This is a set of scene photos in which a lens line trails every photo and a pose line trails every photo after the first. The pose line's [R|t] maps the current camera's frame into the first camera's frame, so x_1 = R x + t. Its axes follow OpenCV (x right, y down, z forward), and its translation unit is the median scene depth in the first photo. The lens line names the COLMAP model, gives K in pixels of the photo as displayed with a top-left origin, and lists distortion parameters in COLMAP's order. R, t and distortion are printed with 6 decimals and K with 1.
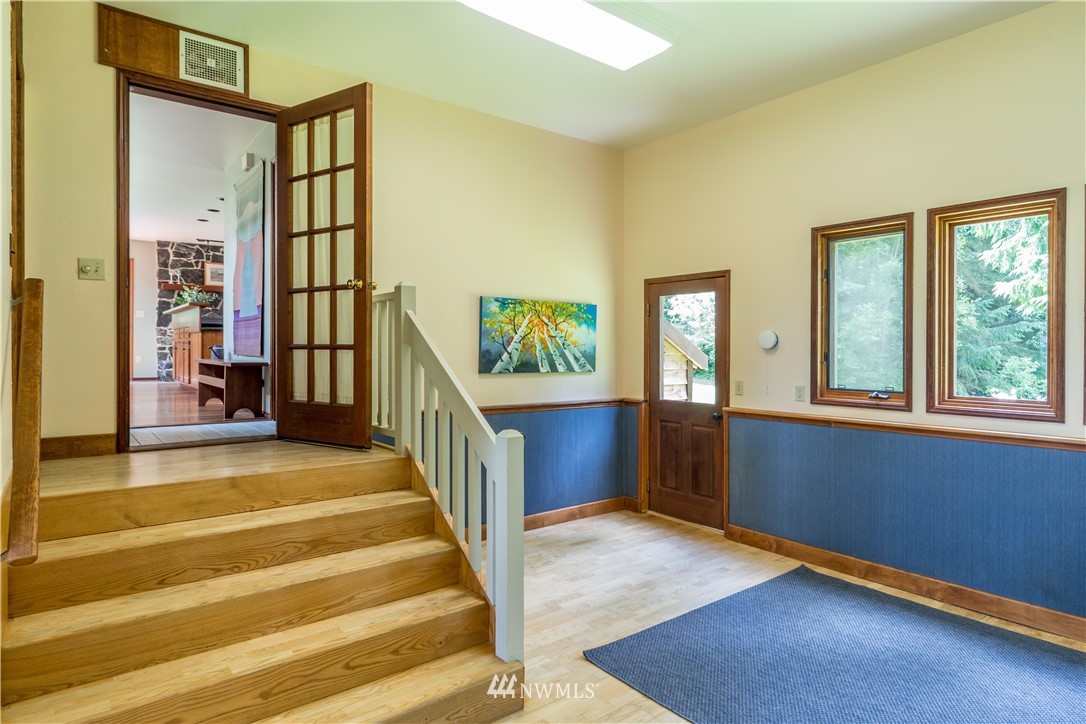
lens RADIAL K [[617.5, 0, 551.5], [0, 617.5, 351.7], [0, 0, 1]] dist [0.000715, -0.000311]
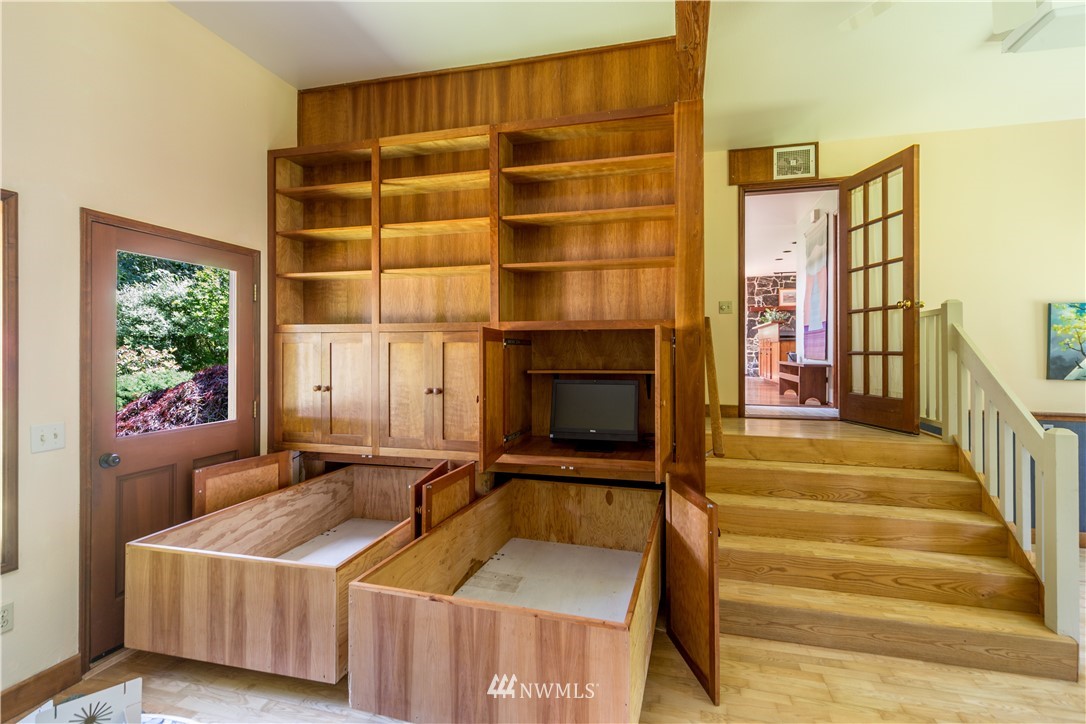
lens RADIAL K [[528.0, 0, 546.8], [0, 528.0, 346.5], [0, 0, 1]] dist [0.002705, 0.000567]
pose [[0.610788, -0.007544, -0.791758, 0.093384], [-0.006605, 0.999871, -0.014622, -0.001125], [0.791766, 0.014161, 0.610660, -0.245841]]
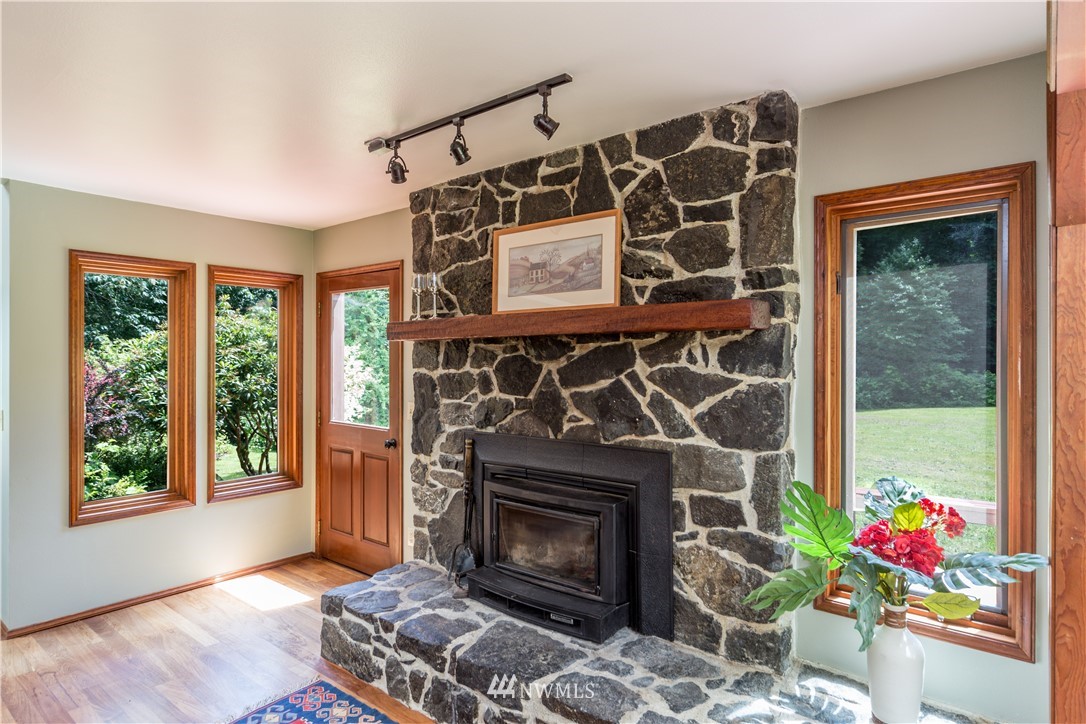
lens RADIAL K [[617.5, 0, 548.2], [0, 617.5, 364.4], [0, 0, 1]] dist [0.000715, -0.000311]
pose [[0.232733, -0.000217, -0.972541, -0.737986], [-0.004998, 0.999987, -0.001419, -0.219064], [0.972528, 0.005191, 0.232729, 2.461525]]
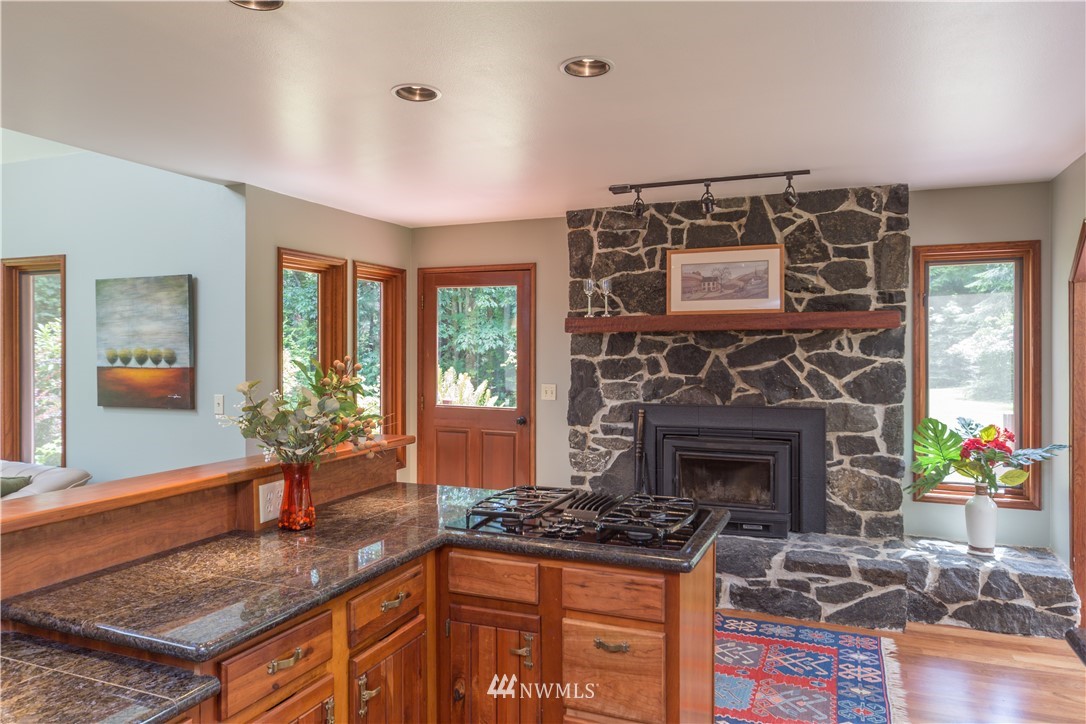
lens RADIAL K [[724.0, 0, 545.5], [0, 724.0, 355.5], [0, 0, 1]] dist [0.002612, -0.002278]
pose [[0.502985, -0.000212, -0.864295, -0.586939], [0.000241, 1.000000, -0.000105, -0.213657], [0.864295, -0.000155, 0.502985, 1.855497]]
